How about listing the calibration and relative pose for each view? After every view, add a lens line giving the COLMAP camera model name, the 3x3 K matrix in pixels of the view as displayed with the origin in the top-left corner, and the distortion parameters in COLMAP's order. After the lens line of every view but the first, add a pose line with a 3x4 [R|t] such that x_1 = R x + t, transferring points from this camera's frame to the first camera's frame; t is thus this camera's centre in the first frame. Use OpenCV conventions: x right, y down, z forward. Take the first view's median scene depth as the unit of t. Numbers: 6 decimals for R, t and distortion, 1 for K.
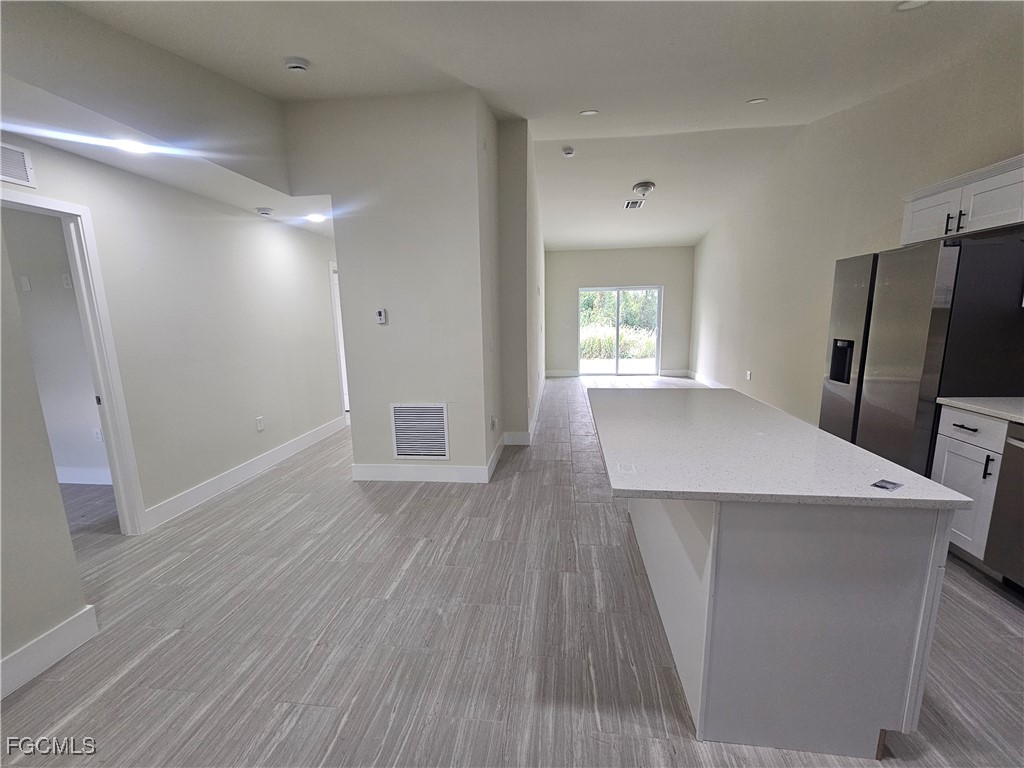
lens RADIAL K [[423.1, 0, 512.8], [0, 423.1, 387.3], [0, 0, 1]] dist [-0.001102, 0.000244]
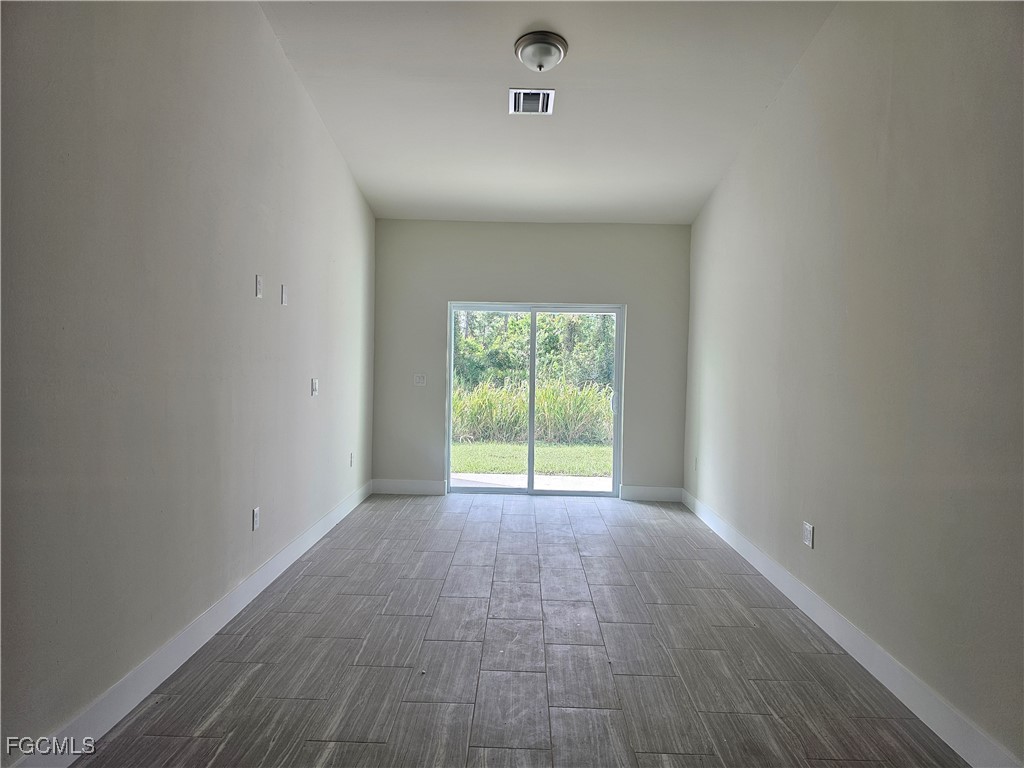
lens RADIAL K [[683.6, 0, 499.7], [0, 683.6, 379.1], [0, 0, 1]] dist [0.073108, -0.066475]
pose [[0.996009, 0.035061, 0.082078, 0.264576], [-0.023275, 0.989824, -0.140379, -0.082095], [-0.086165, 0.137908, 0.986690, 0.465827]]
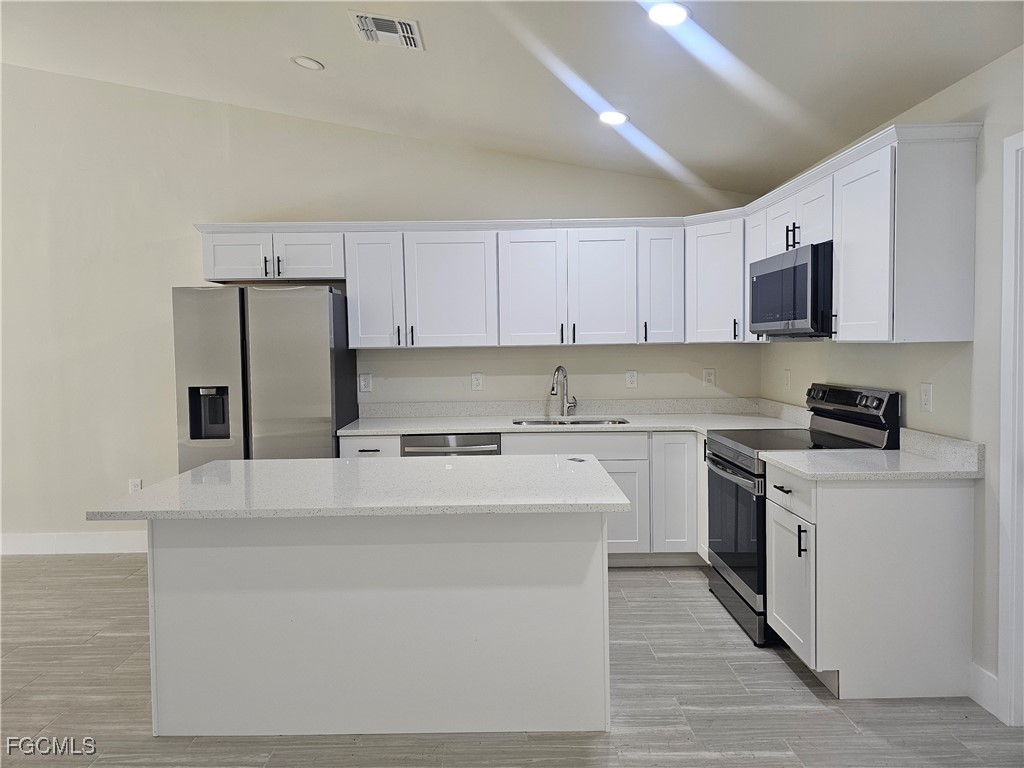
lens RADIAL K [[683.6, 0, 499.7], [0, 683.6, 379.1], [0, 0, 1]] dist [0.073108, -0.066475]
pose [[-0.113264, -0.019730, 0.993369, -0.336037], [0.194631, 0.979992, 0.041656, -0.042897], [-0.974315, 0.198058, -0.107158, 0.349517]]
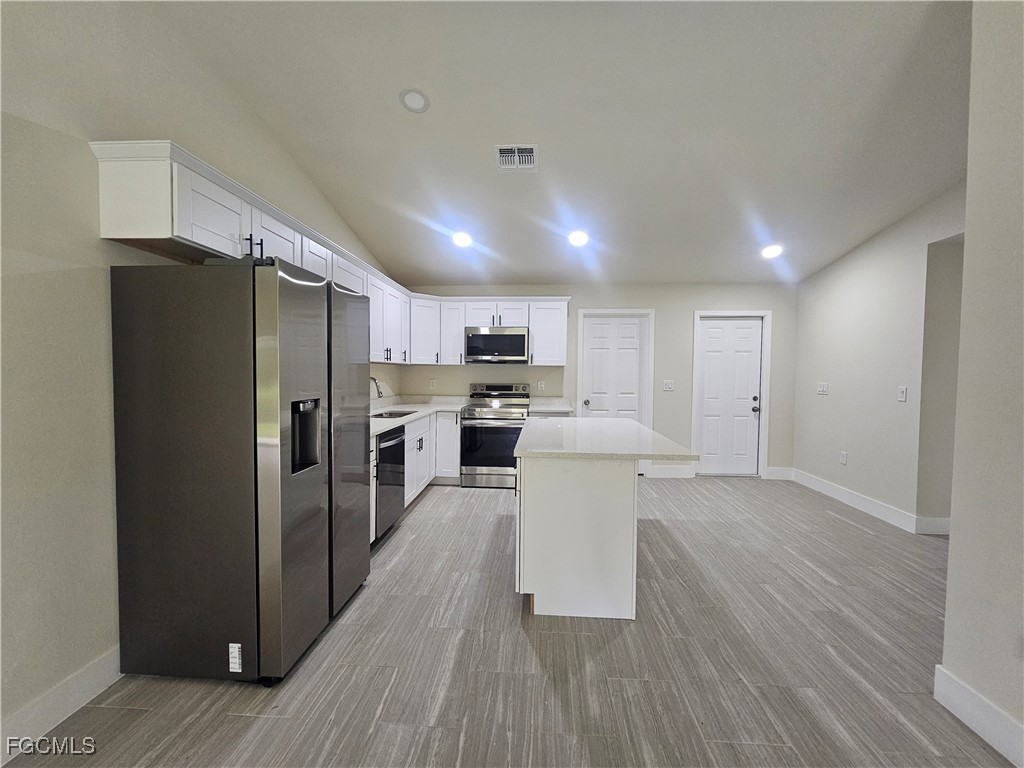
lens RADIAL K [[423.1, 0, 512.8], [0, 423.1, 387.3], [0, 0, 1]] dist [-0.001102, 0.000244]
pose [[-0.998246, 0.011994, -0.057968, 0.302963], [-0.000651, 0.976973, 0.213361, -0.151184], [0.059192, 0.213025, -0.975252, 0.934735]]
